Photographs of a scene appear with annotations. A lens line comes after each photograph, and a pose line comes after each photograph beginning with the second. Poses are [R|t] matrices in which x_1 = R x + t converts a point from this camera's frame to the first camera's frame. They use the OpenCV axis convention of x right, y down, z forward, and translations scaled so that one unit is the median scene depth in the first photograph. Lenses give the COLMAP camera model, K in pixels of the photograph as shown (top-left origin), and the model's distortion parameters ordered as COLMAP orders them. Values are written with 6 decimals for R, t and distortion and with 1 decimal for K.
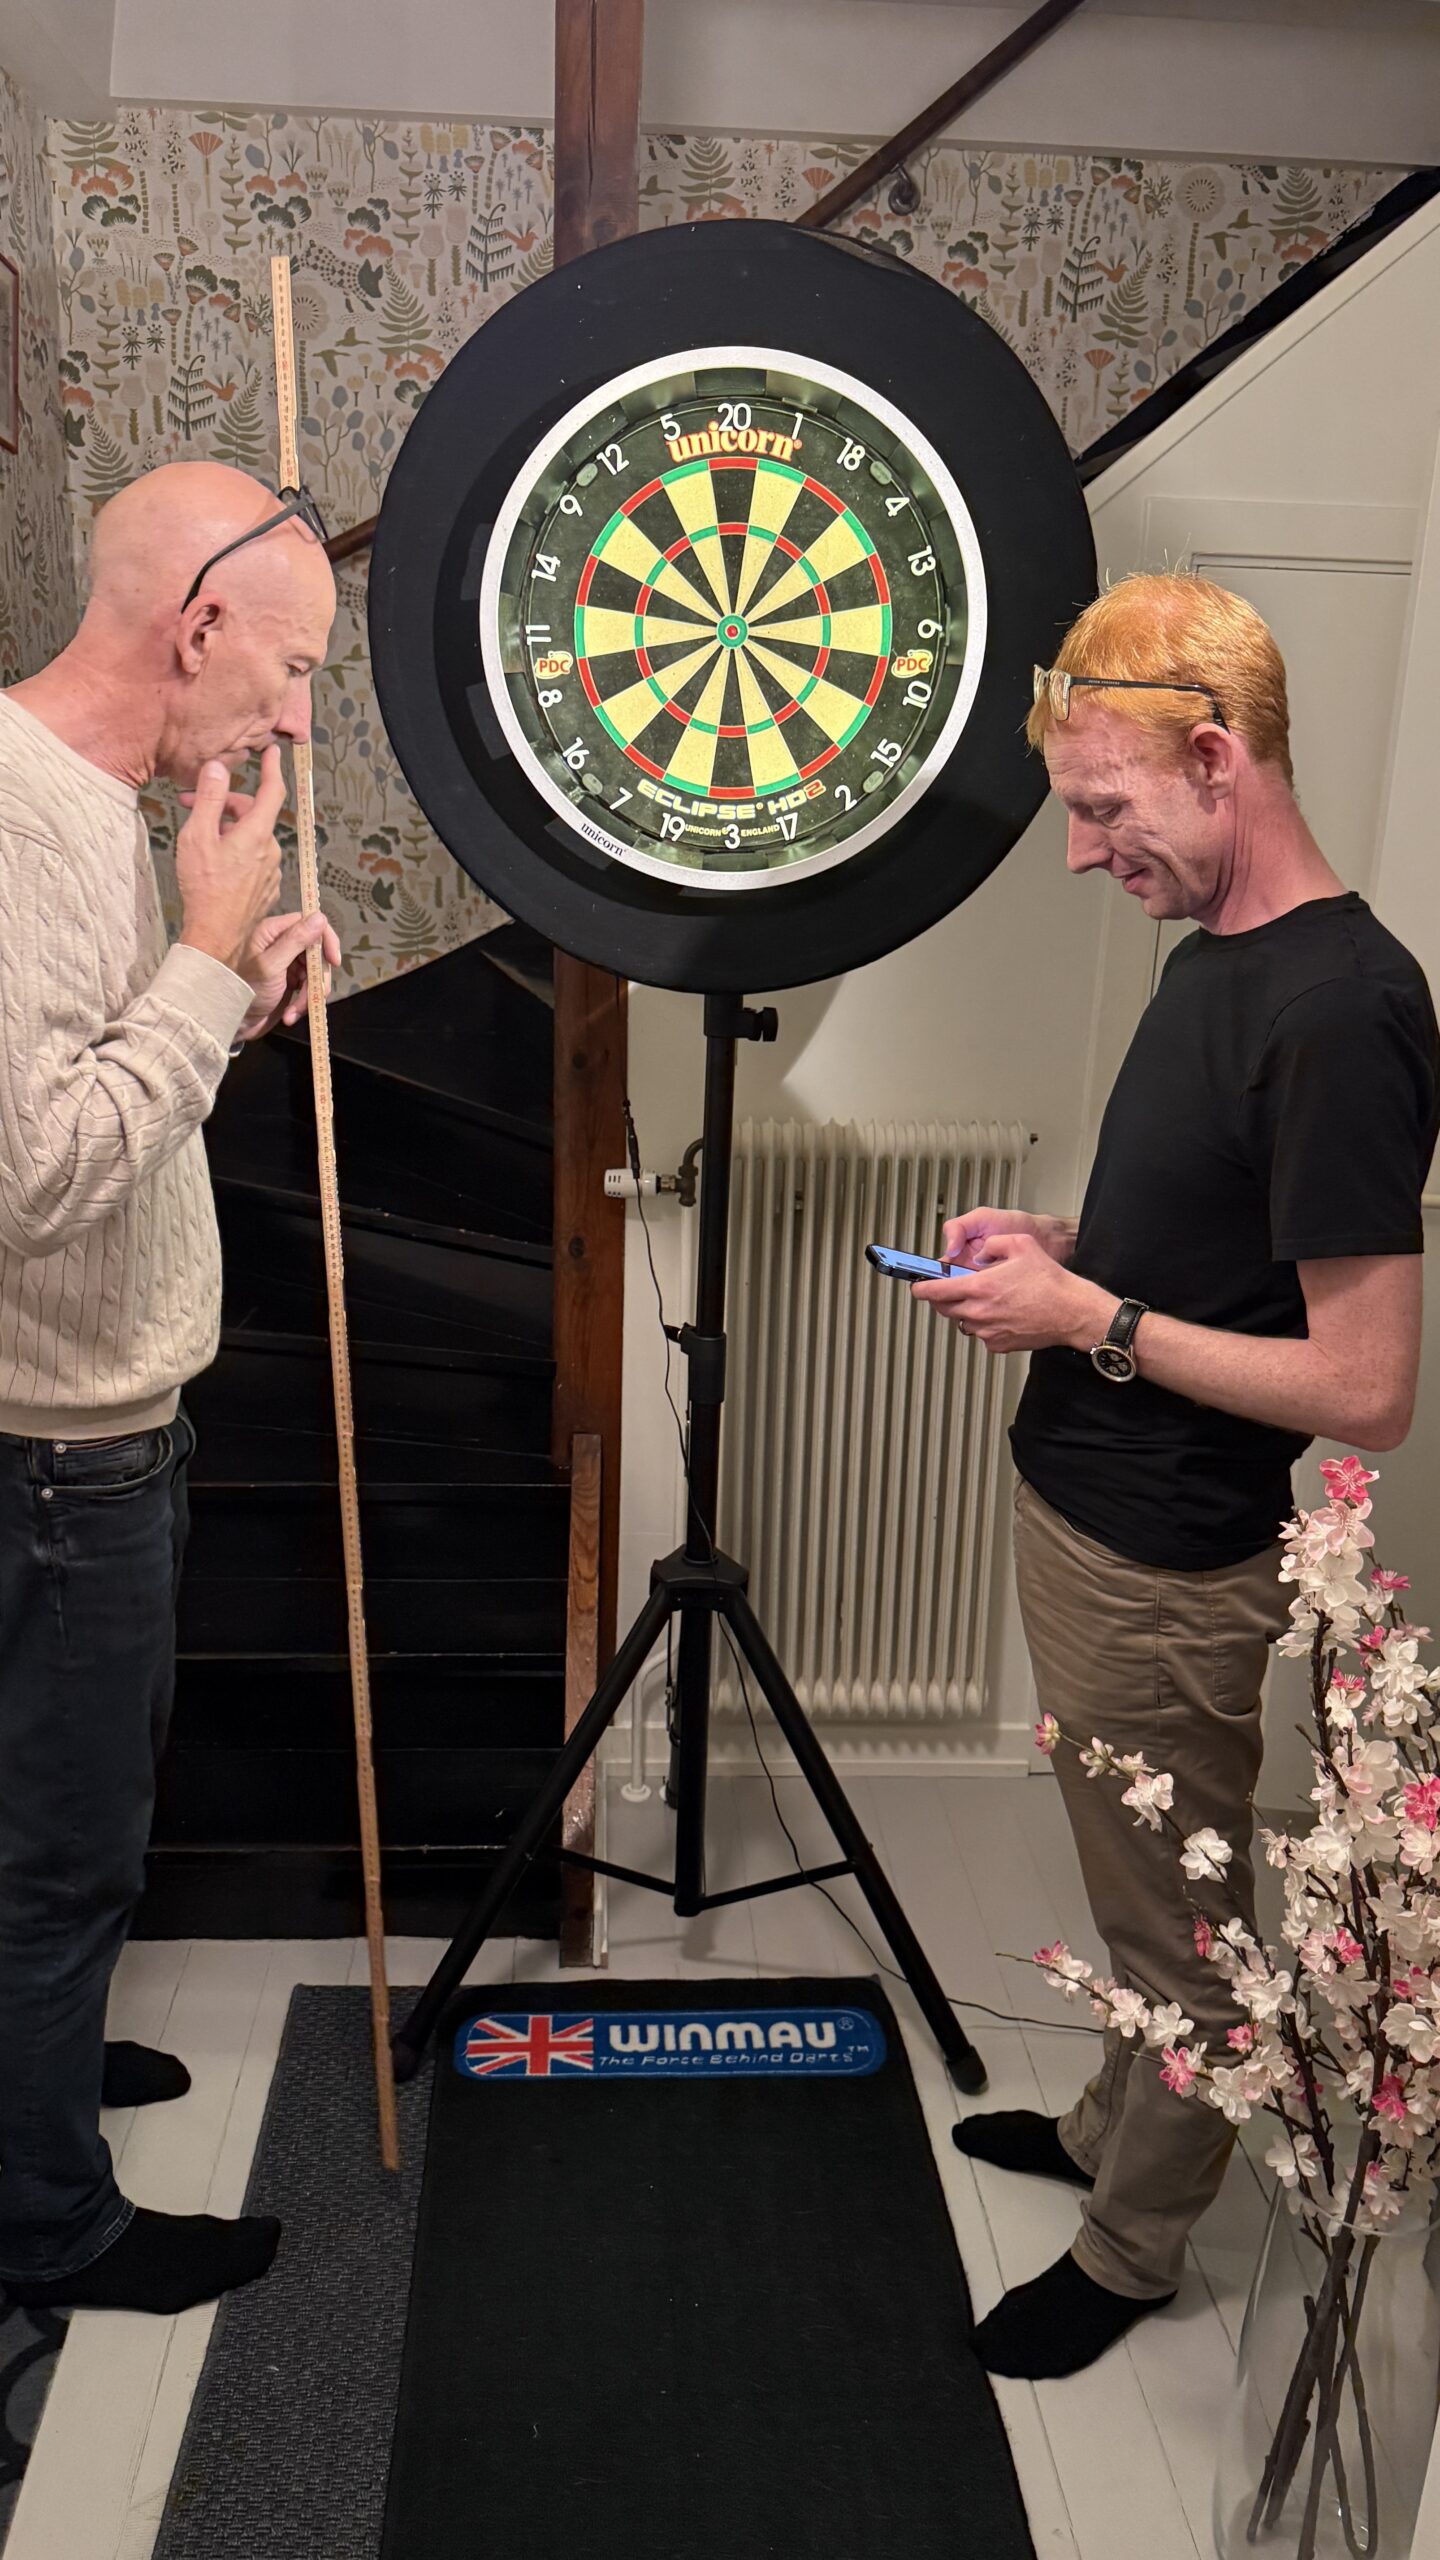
lens RADIAL K [[1719.3, 0, 720.0], [0, 1719.3, 1280.0], [0, 0, 1]] dist [-0.004159, -0.004414]
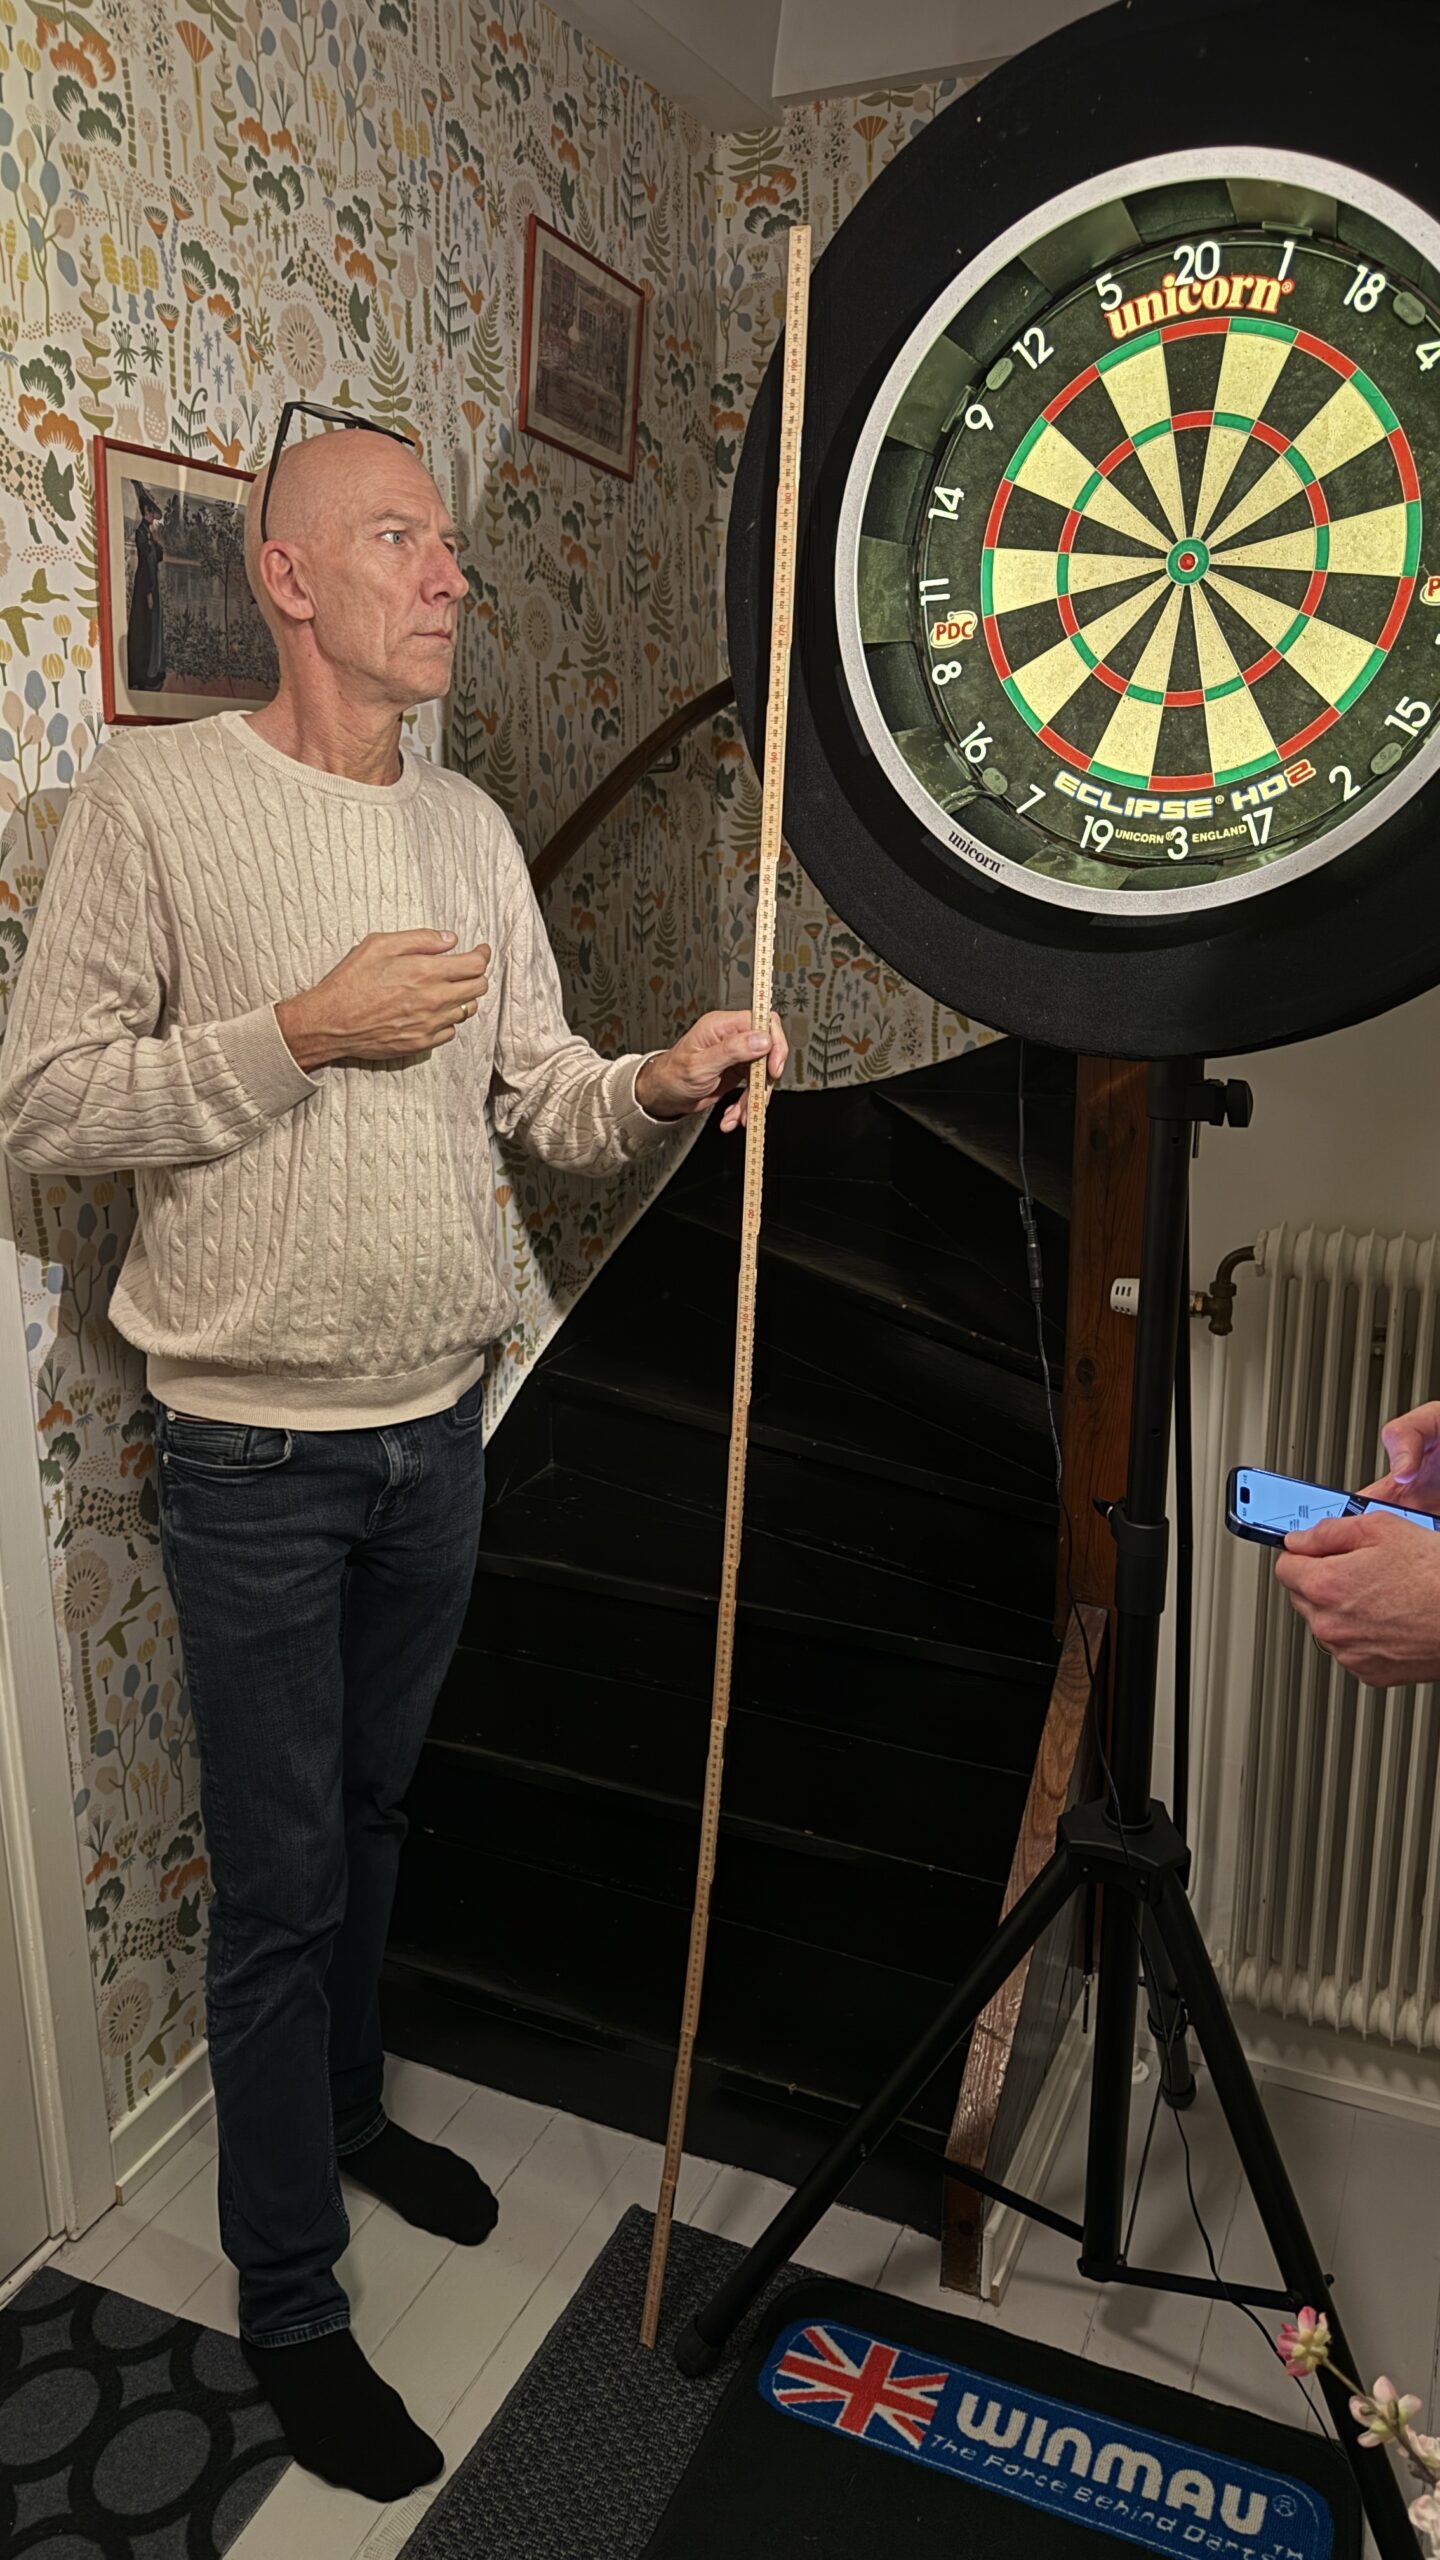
lens RADIAL K [[1793.0, 0, 720.0], [0, 1793.0, 1280.0], [0, 0, 1]] dist [0.004825, -0.009546]
pose [[0.890462, 0.078289, -0.448273, 0.190795], [-0.096007, 0.995237, -0.016895, -0.043345], [0.444815, 0.058082, 0.893737, 0.248644]]
